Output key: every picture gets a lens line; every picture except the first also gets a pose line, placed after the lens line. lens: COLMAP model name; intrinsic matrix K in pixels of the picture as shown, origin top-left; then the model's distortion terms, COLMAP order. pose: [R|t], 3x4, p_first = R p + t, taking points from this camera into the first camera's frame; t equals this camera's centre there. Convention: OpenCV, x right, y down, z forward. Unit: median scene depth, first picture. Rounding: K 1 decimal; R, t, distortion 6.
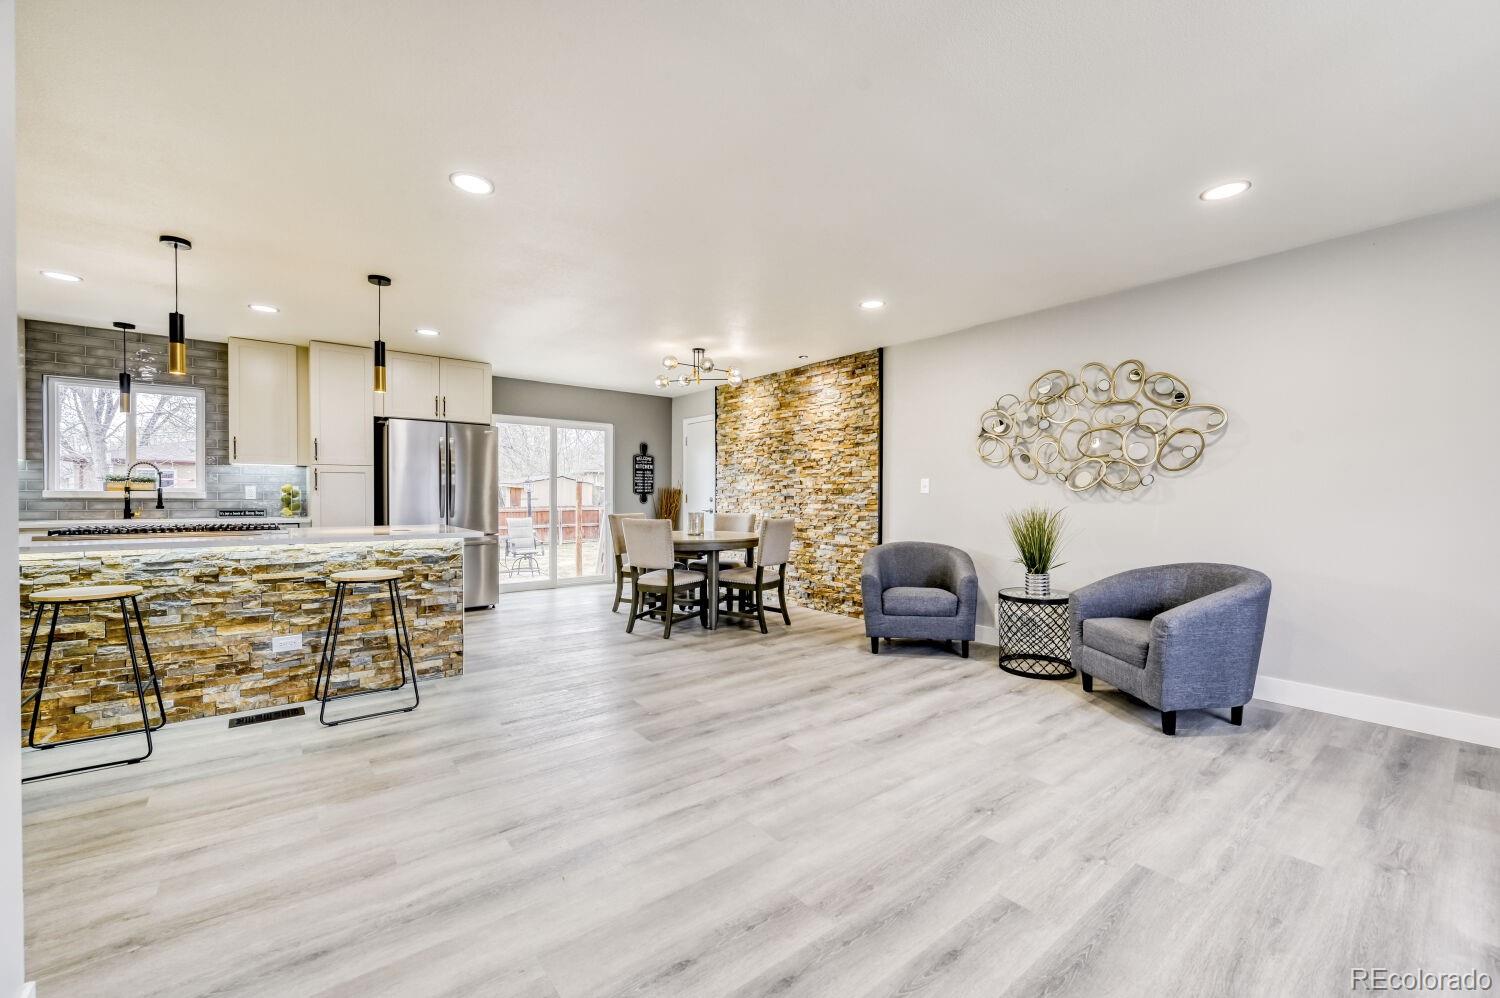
lens RADIAL K [[607.7, 0, 773.0], [0, 607.7, 502.5], [0, 0, 1]] dist [0.000241, 0.000311]
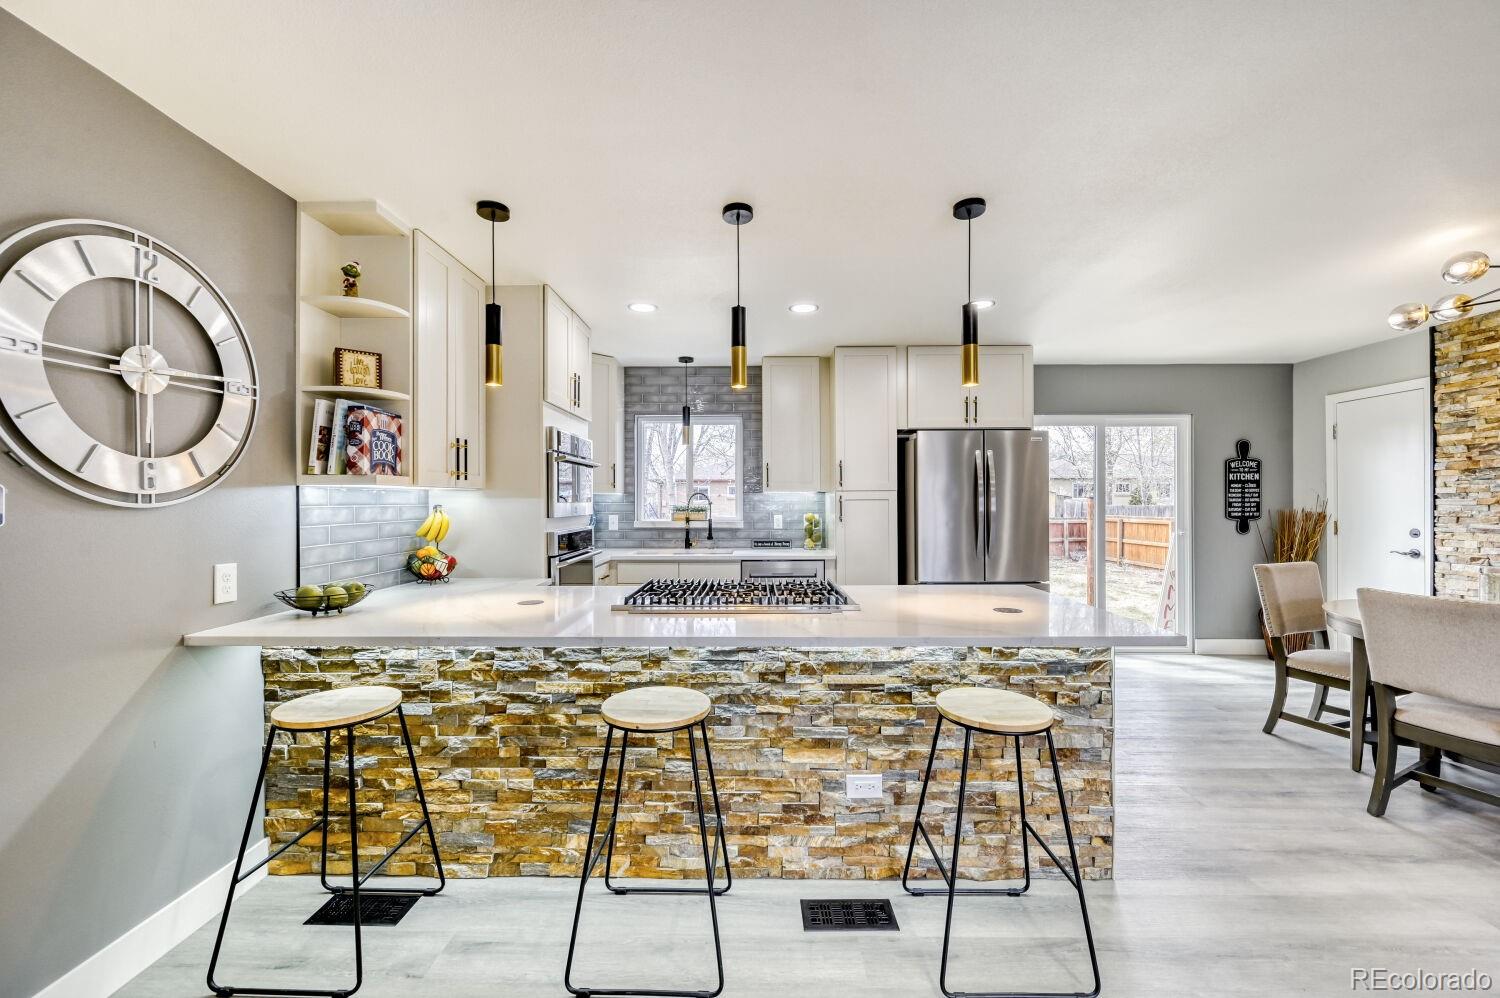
lens RADIAL K [[607.7, 0, 750.5], [0, 607.7, 502.7], [0, 0, 1]] dist [0.000241, 0.000311]
pose [[0.761754, -0.004009, -0.647854, -0.355725], [-0.001696, 0.999965, -0.008181, -0.047233], [0.647864, 0.007331, 0.761721, 0.323539]]
